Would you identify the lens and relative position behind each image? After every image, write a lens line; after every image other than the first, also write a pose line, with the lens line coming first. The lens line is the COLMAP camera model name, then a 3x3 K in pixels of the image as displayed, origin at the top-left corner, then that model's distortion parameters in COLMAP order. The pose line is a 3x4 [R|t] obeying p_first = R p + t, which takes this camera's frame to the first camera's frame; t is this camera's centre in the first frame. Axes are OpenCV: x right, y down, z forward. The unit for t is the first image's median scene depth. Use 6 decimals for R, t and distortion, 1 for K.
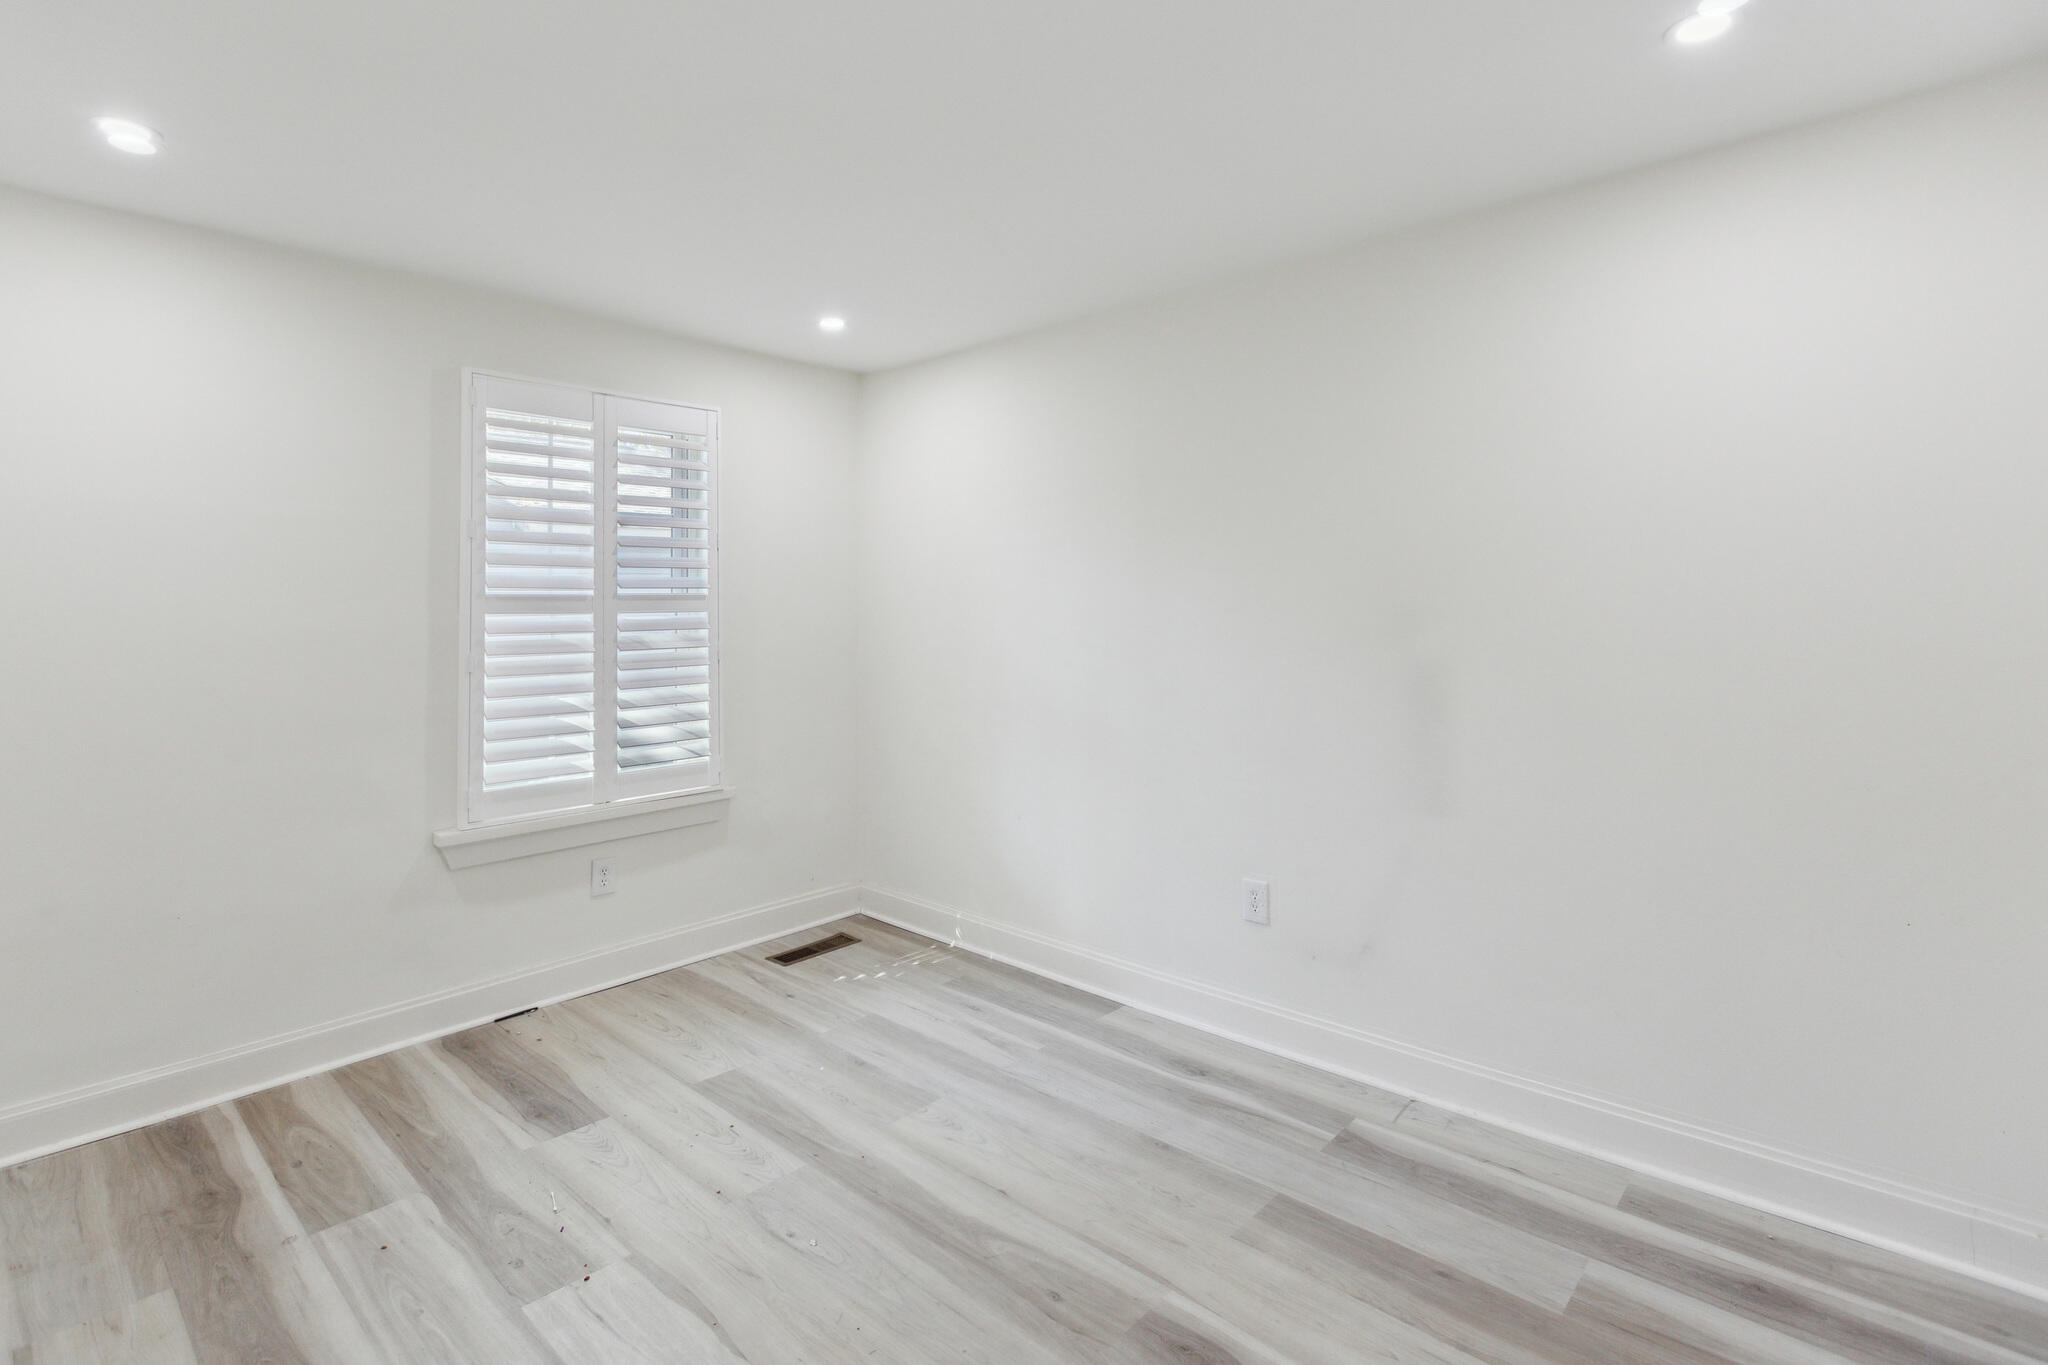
lens RADIAL K [[957.0, 0, 1022.3], [0, 957.0, 564.1], [0, 0, 1]] dist [-0.002153, -0.001303]
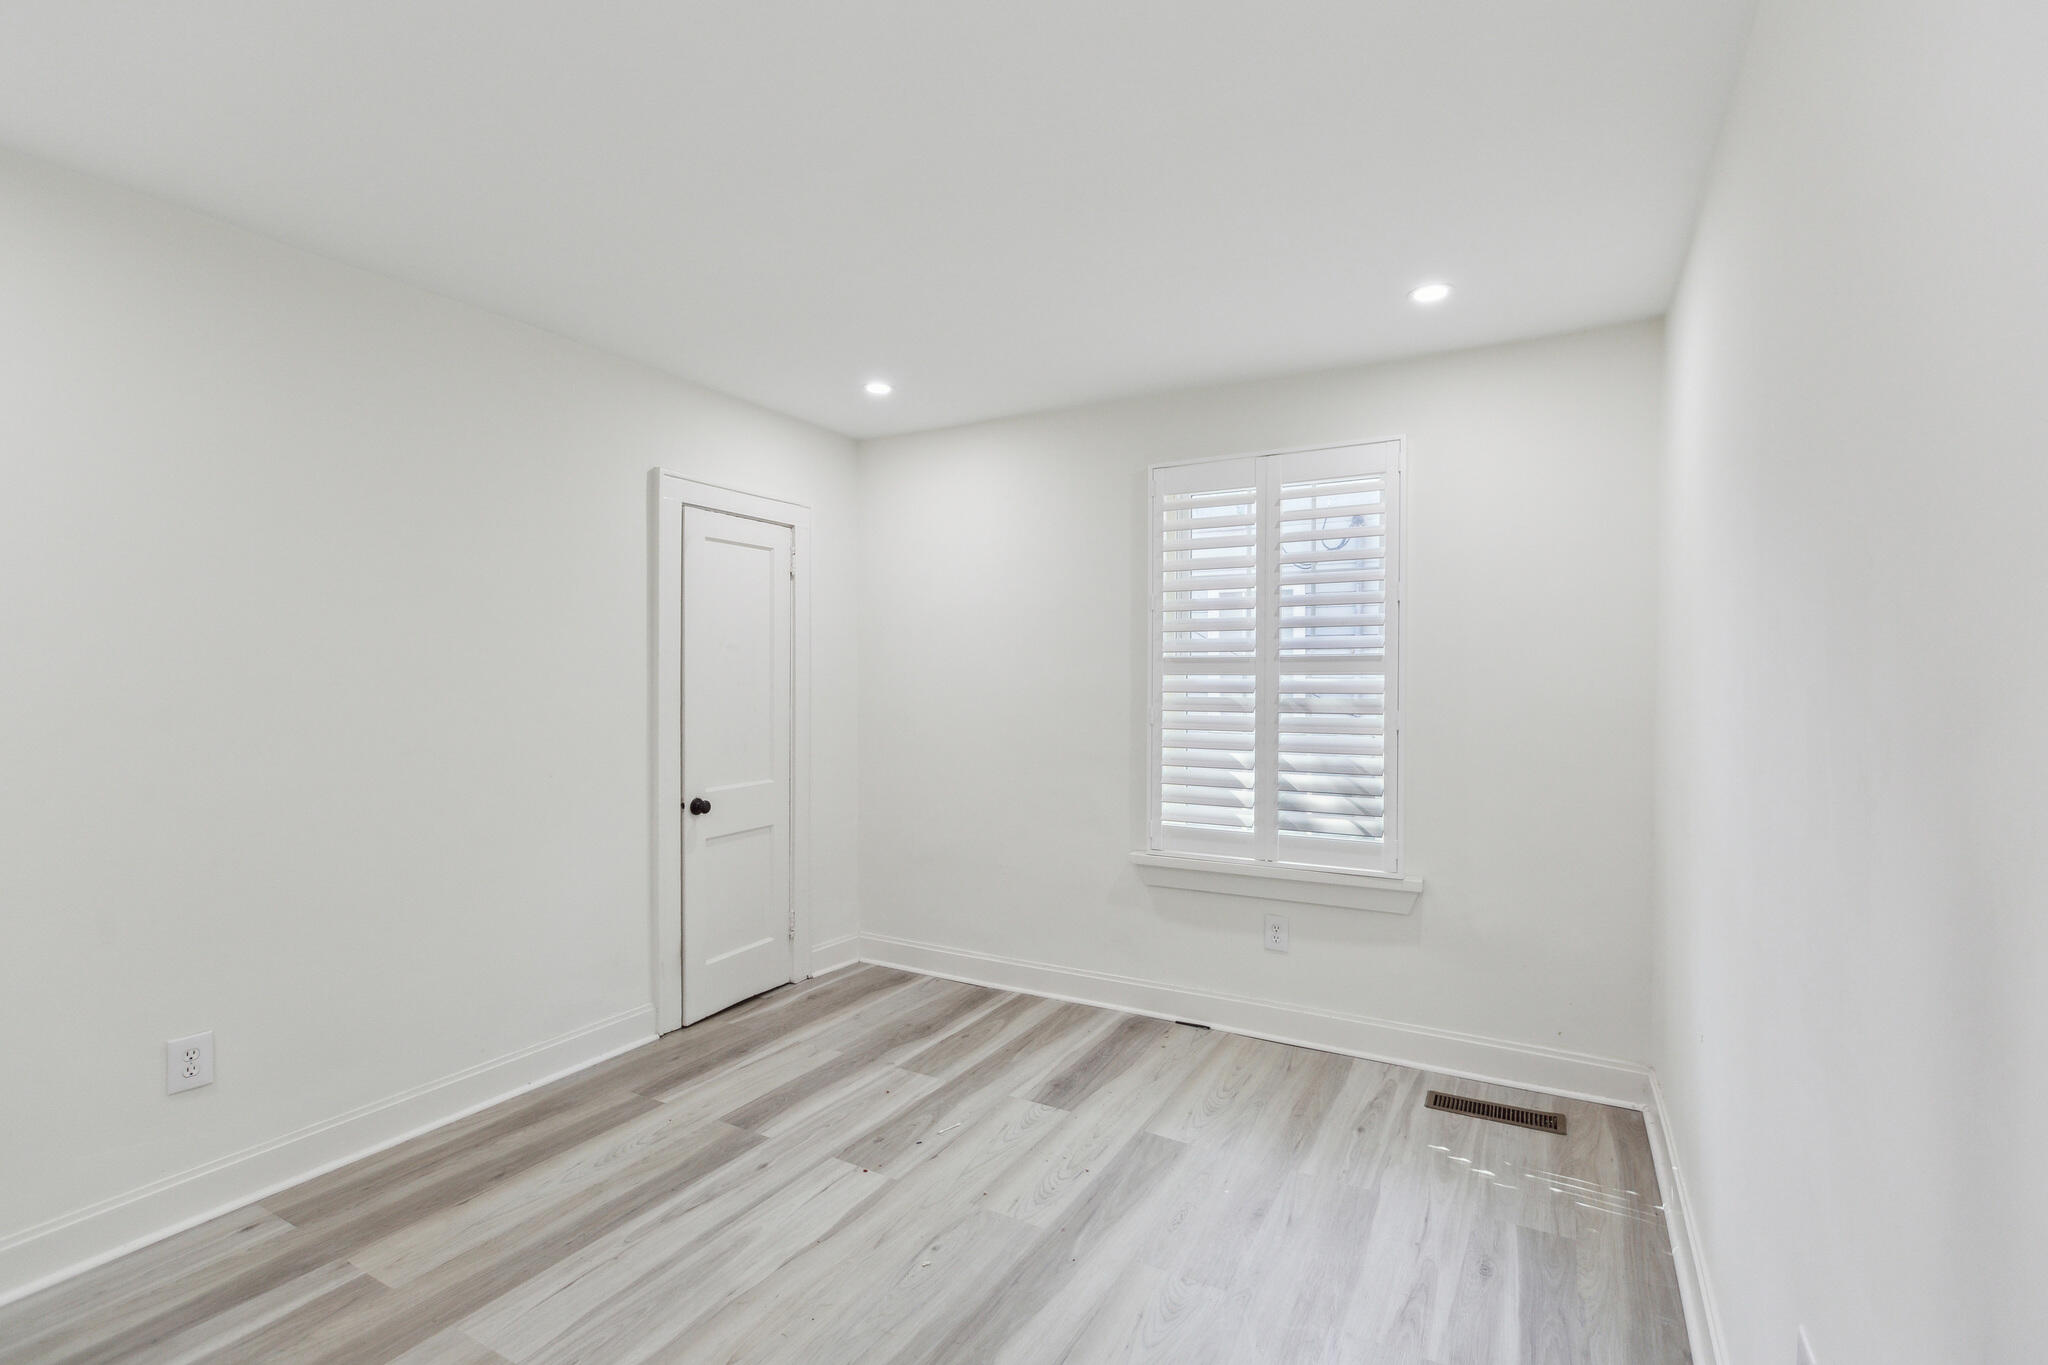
lens RADIAL K [[959.1, 0, 1024.0], [0, 959.1, 682.5], [0, 0, 1]] dist [-0.001576, -0.000211]
pose [[0.224954, 0.019939, -0.974165, 0.503521], [0.043110, 0.998608, 0.030395, 0.017969], [0.973415, -0.048833, 0.223781, 0.534985]]
